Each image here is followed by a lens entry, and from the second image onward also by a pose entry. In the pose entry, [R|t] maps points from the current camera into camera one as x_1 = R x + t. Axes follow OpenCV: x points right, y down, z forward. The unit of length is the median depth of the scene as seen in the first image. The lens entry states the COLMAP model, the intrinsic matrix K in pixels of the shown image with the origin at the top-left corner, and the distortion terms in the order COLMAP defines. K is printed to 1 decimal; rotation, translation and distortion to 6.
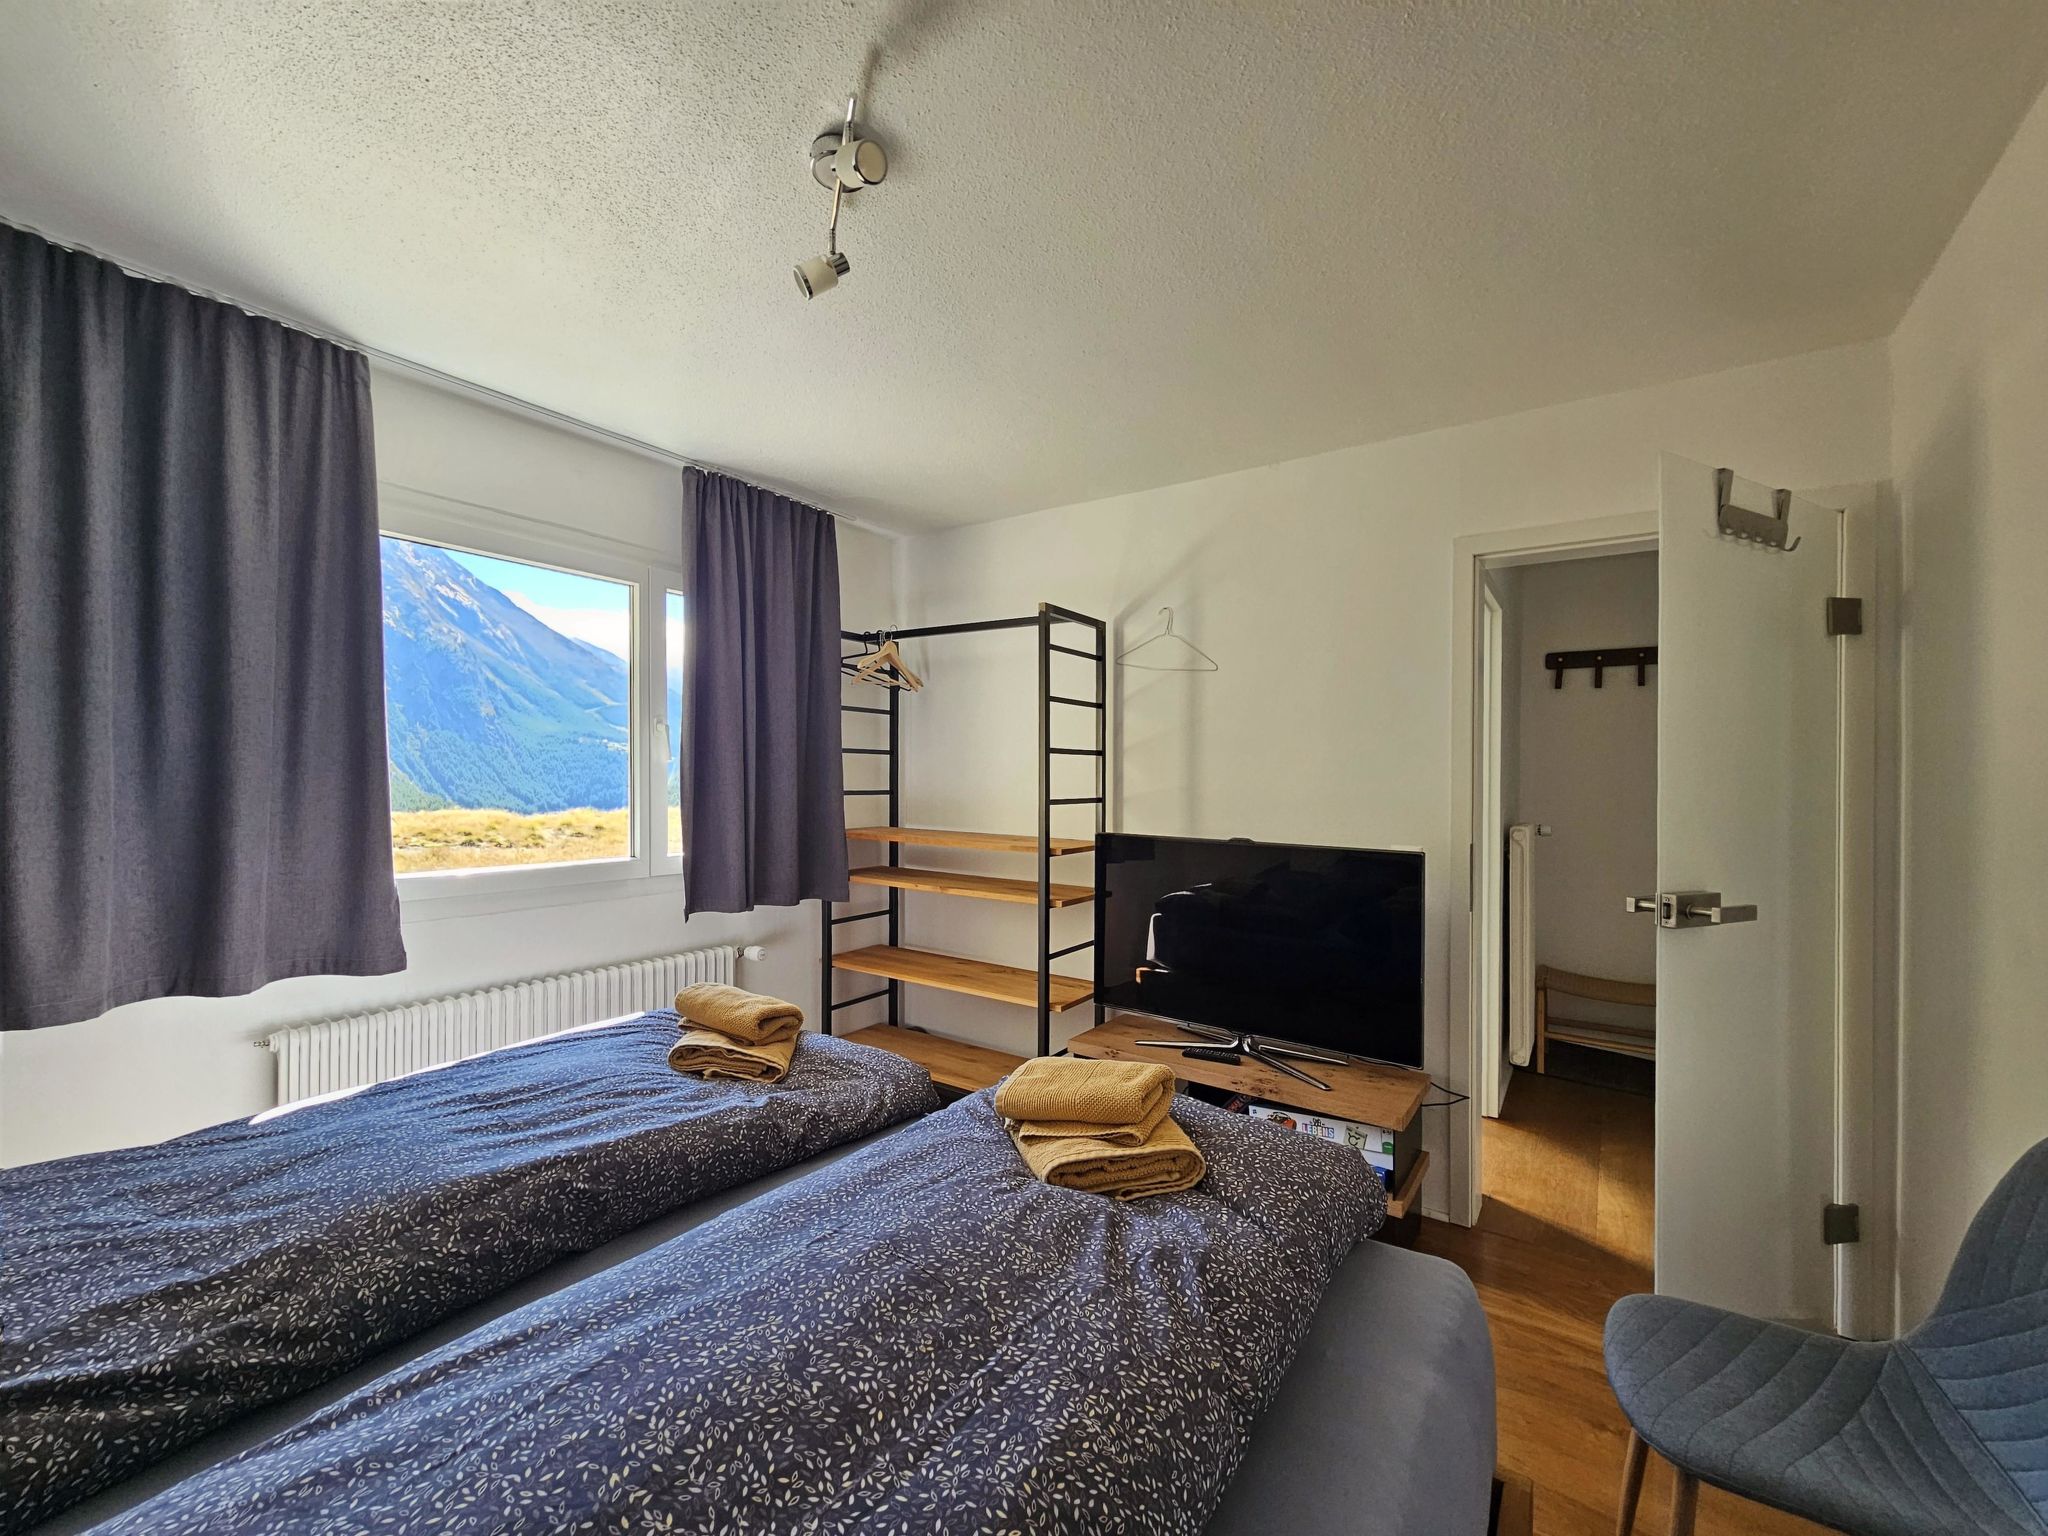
lens RADIAL K [[819.4, 0, 1024.0], [0, 819.4, 768.0], [0, 0, 1]] dist [-0.000131, -0.000095]
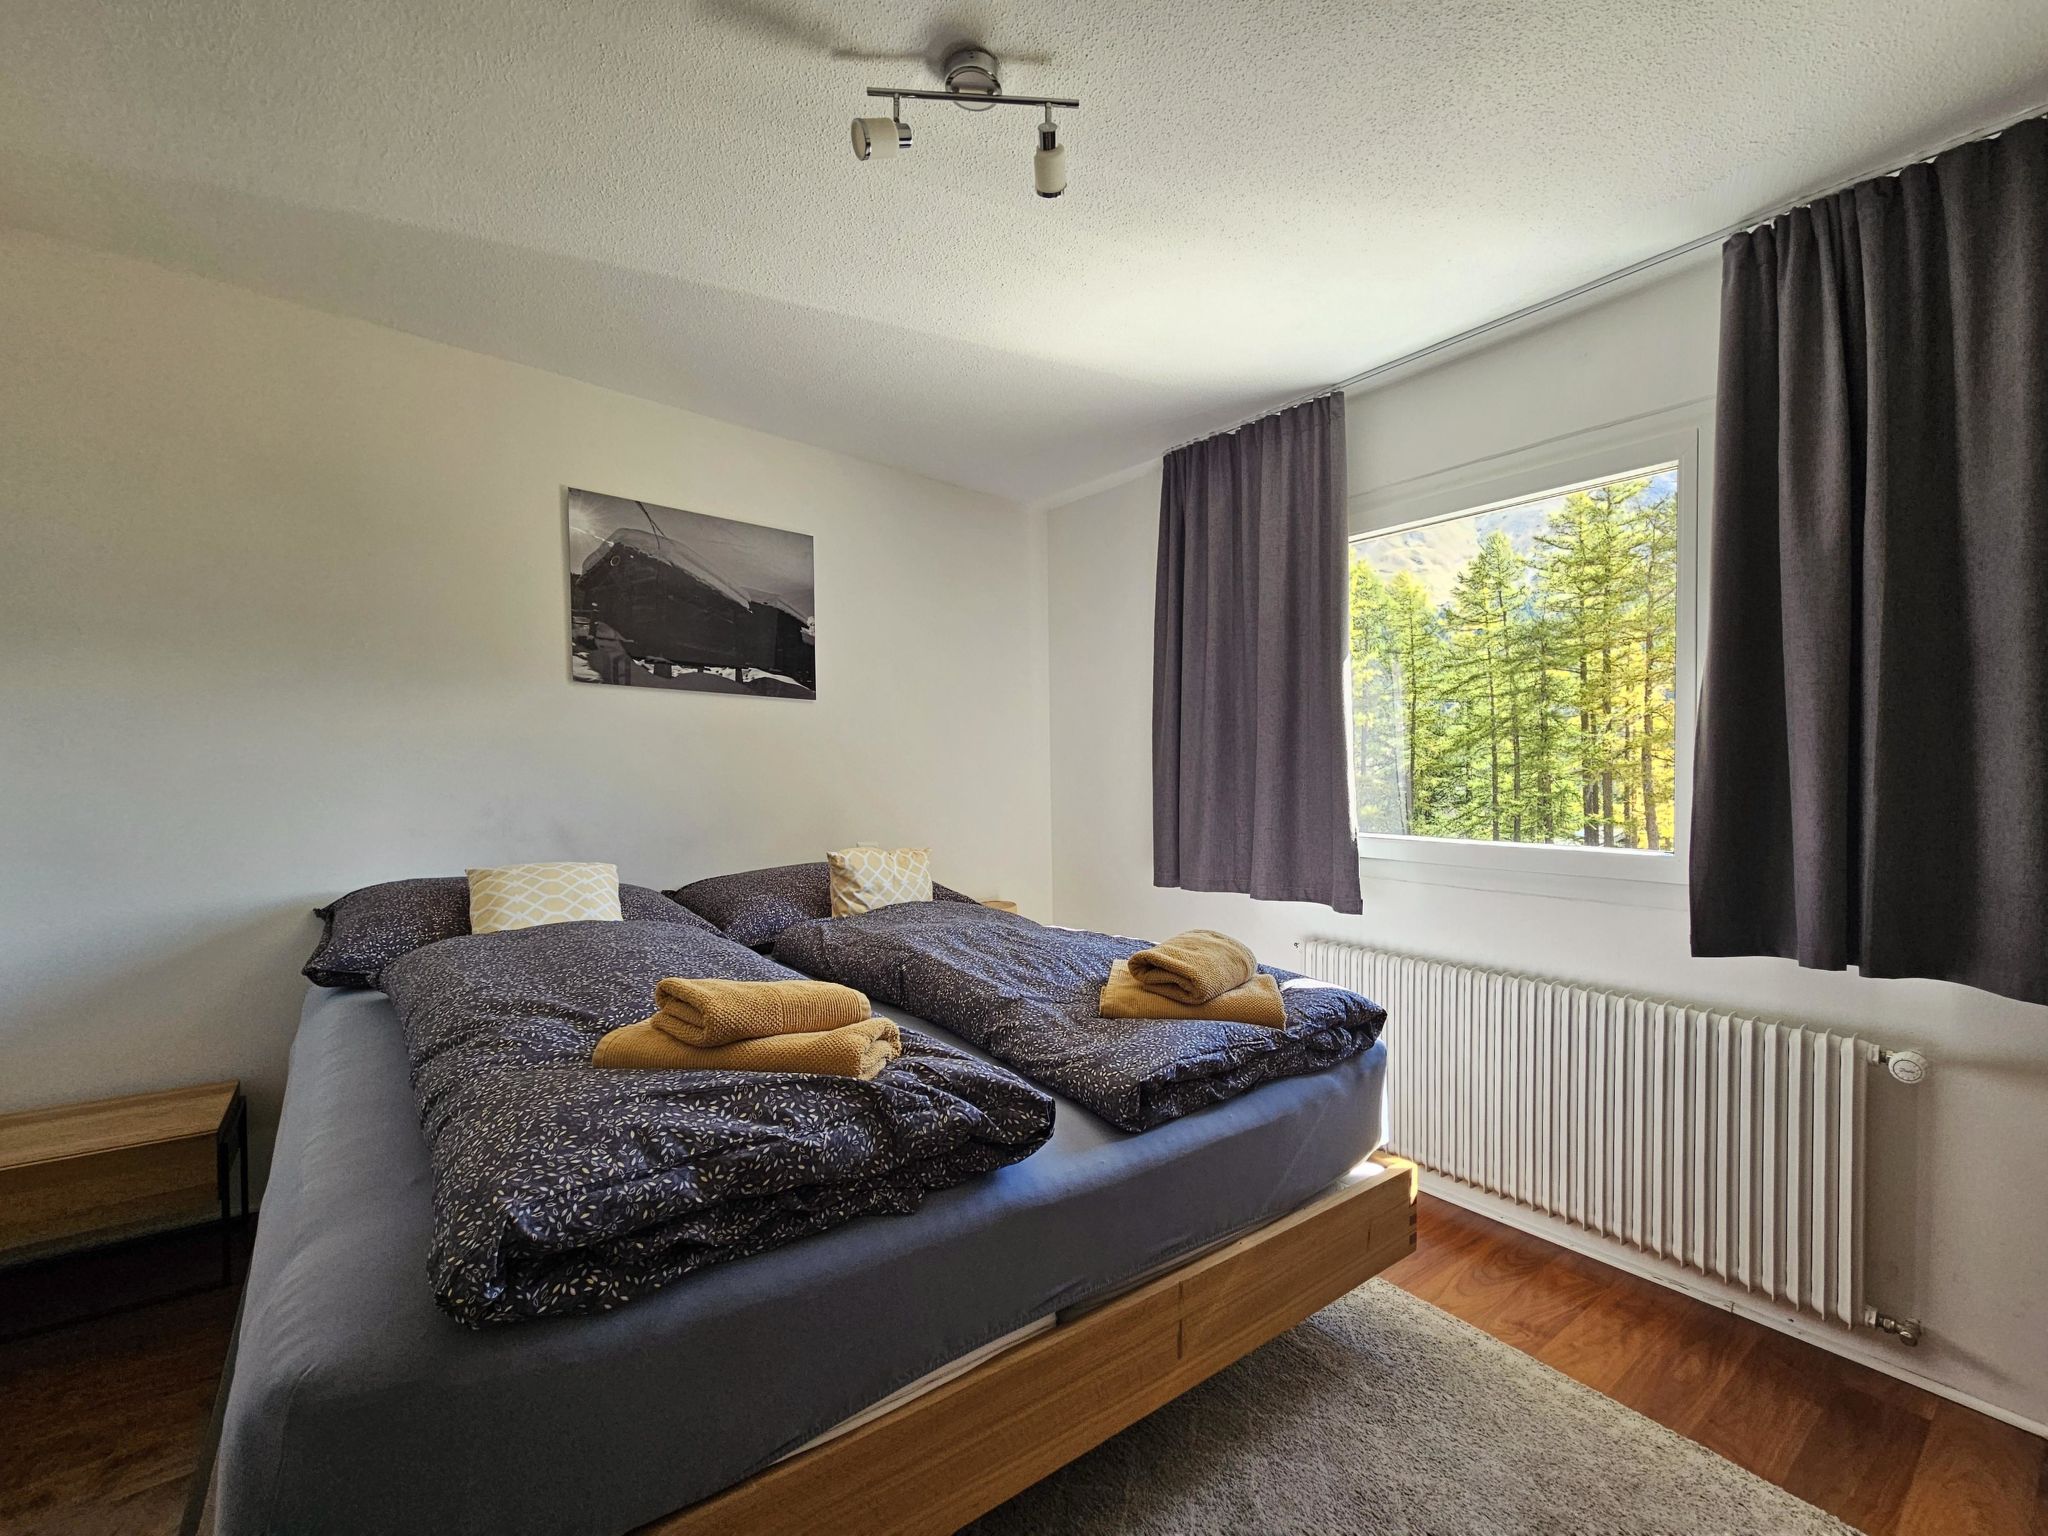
lens RADIAL K [[836.5, 0, 1026.7], [0, 836.5, 787.6], [0, 0, 1]] dist [-0.000213, -0.000506]
pose [[-0.304958, 0.003301, -0.952360, 0.498322], [-0.018745, 0.999779, 0.009468, 0.072072], [0.952181, 0.020740, -0.304829, 0.927718]]
